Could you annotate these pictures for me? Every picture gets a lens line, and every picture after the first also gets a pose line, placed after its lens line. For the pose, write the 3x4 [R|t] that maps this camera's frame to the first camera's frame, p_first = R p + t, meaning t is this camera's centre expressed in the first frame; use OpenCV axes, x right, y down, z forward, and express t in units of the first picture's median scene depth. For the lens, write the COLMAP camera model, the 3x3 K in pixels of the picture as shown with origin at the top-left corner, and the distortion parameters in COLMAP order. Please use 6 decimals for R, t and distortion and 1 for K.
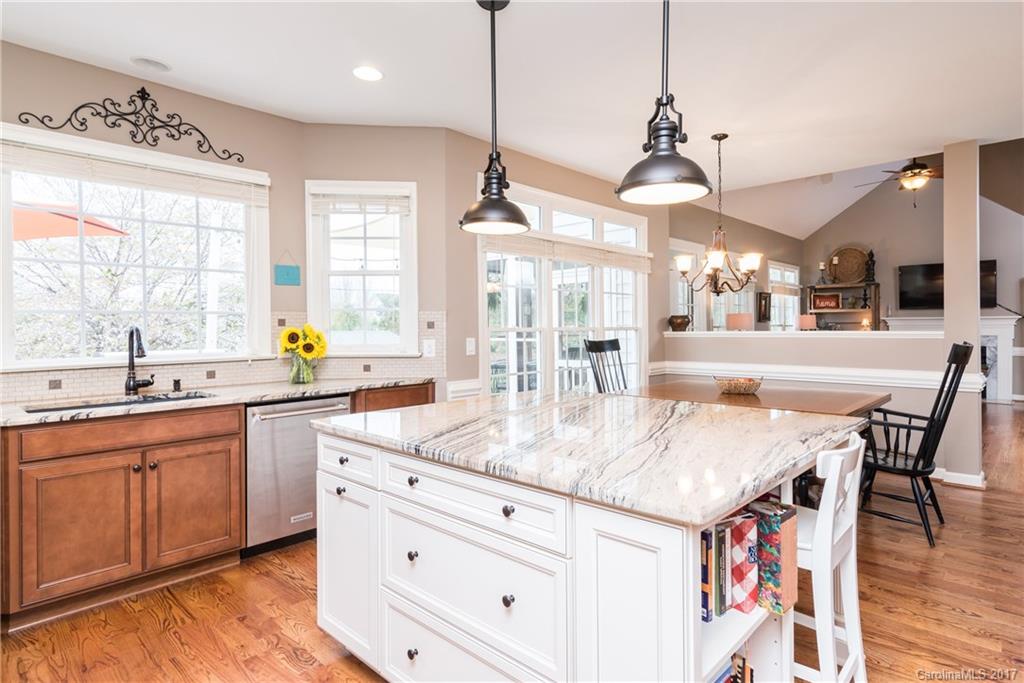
lens RADIAL K [[559.6, 0, 515.1], [0, 559.6, 334.5], [0, 0, 1]] dist [0.000483, 0.000049]
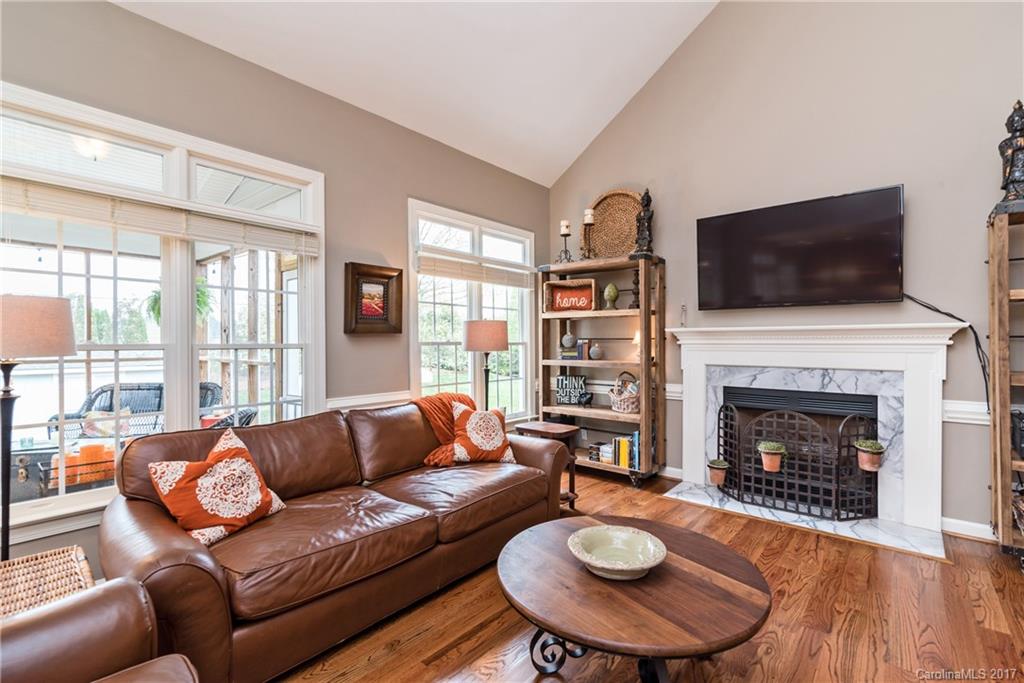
lens RADIAL K [[467.2, 0, 509.6], [0, 467.2, 344.0], [0, 0, 1]] dist [0.000942, 0.000025]
pose [[0.997896, 0.003234, 0.064747, 0.121385], [-0.002610, 0.999949, -0.009725, -0.003049], [-0.064775, 0.009536, 0.997854, 0.149243]]
